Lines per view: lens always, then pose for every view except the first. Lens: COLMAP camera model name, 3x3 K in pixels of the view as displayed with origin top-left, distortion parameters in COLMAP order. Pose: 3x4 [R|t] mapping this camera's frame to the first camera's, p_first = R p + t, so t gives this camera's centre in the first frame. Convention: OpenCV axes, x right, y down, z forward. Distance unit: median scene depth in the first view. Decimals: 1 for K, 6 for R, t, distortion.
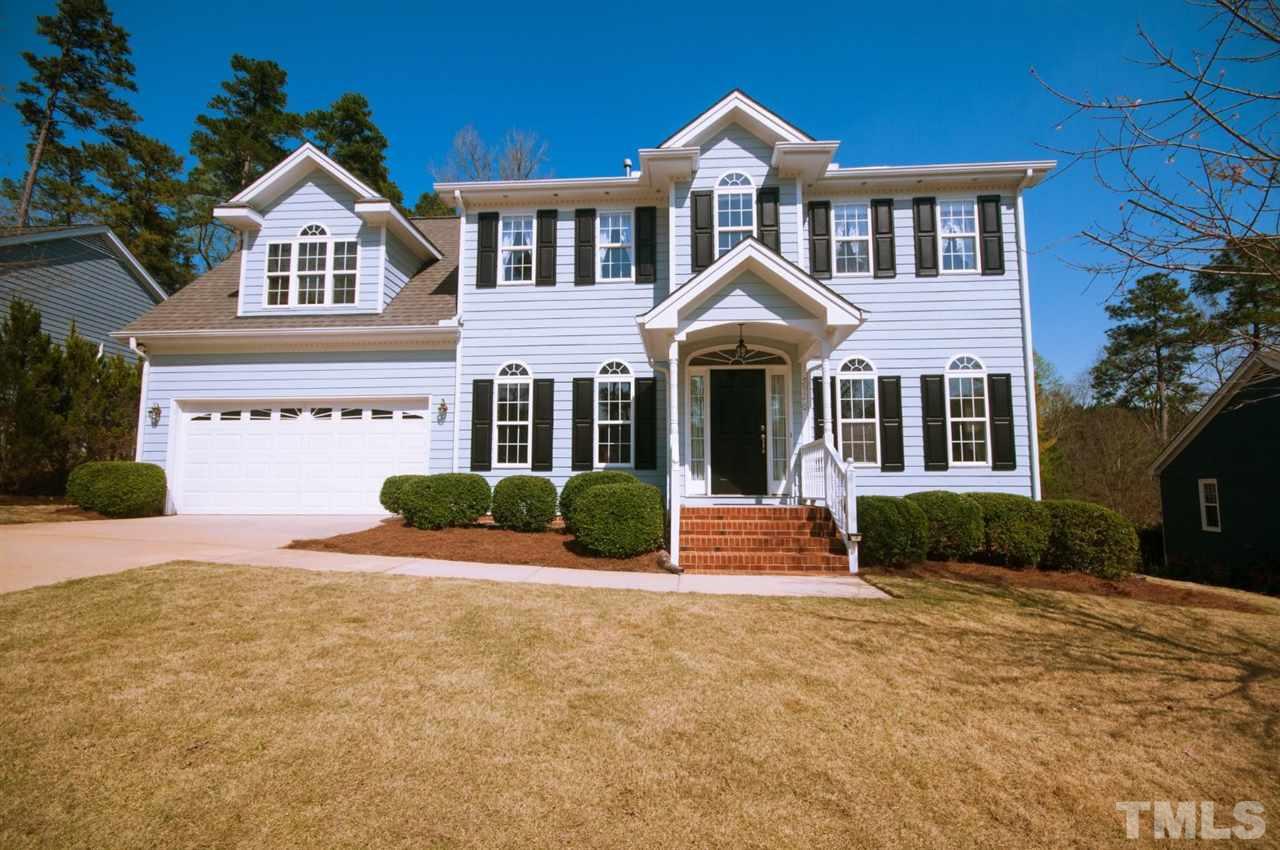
lens RADIAL K [[572.0, 0, 640.0], [0, 572.0, 425.0], [0, 0, 1]] dist [-0.004084, -0.000563]
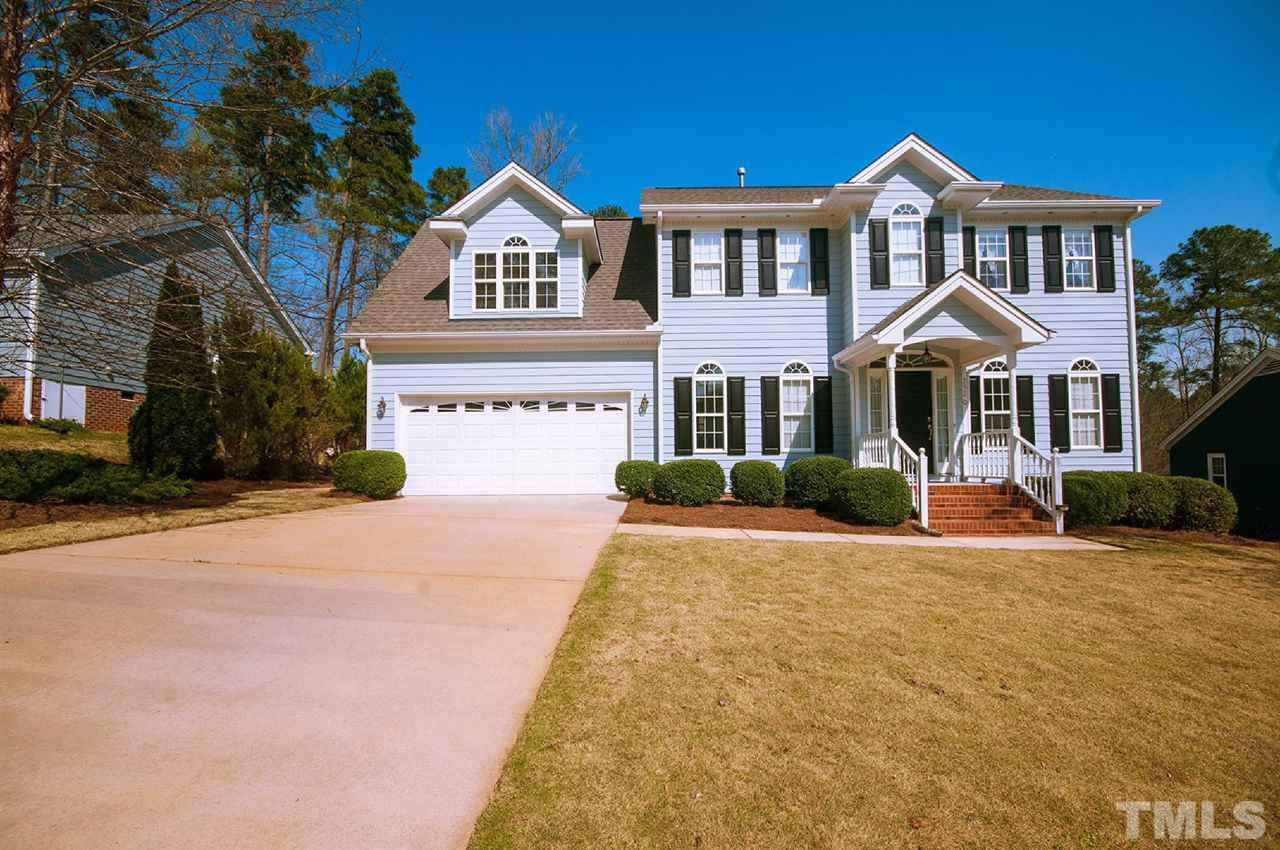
lens RADIAL K [[572.0, 0, 640.0], [0, 572.0, 425.0], [0, 0, 1]] dist [-0.004084, -0.000563]
pose [[0.998033, -0.005476, 0.062454, -0.434903], [0.002405, 0.998789, 0.049142, -0.040132], [-0.062648, -0.048896, 0.996837, -0.159697]]
